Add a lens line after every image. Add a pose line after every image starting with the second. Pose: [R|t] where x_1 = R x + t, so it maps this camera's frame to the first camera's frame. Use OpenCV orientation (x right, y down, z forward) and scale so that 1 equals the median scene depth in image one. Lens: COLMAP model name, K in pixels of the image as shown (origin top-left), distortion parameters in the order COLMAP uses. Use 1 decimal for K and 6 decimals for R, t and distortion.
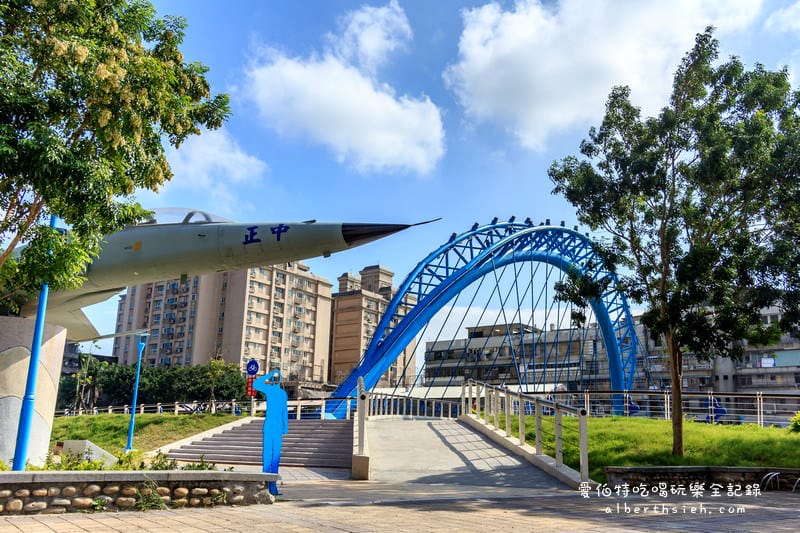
lens RADIAL K [[652.9, 0, 400.0], [0, 652.9, 266.5], [0, 0, 1]] dist [-0.000116, 0.006185]
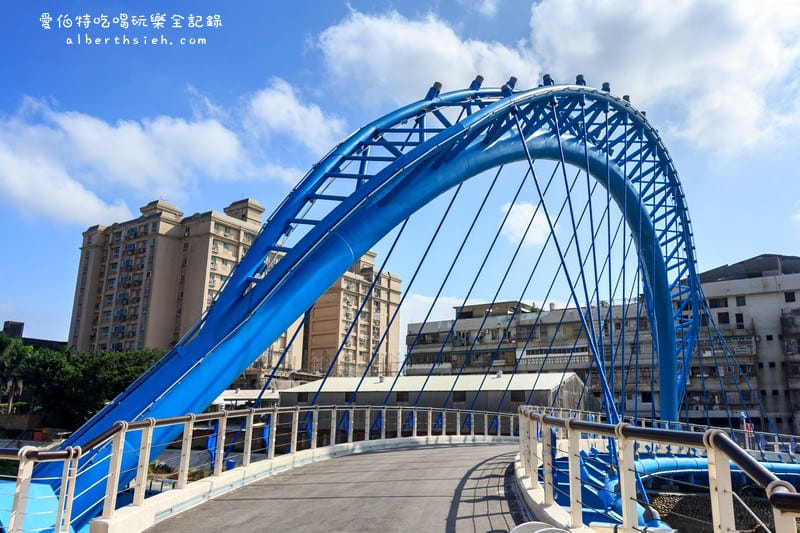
lens RADIAL K [[605.4, 0, 400.0], [0, 605.4, 266.5], [0, 0, 1]] dist [0.010659, 0.002840]
pose [[0.999875, 0.001943, 0.015694, 0.017679], [-0.002095, 0.999951, 0.009650, 0.032430], [-0.015675, -0.009682, 0.999830, 0.198620]]
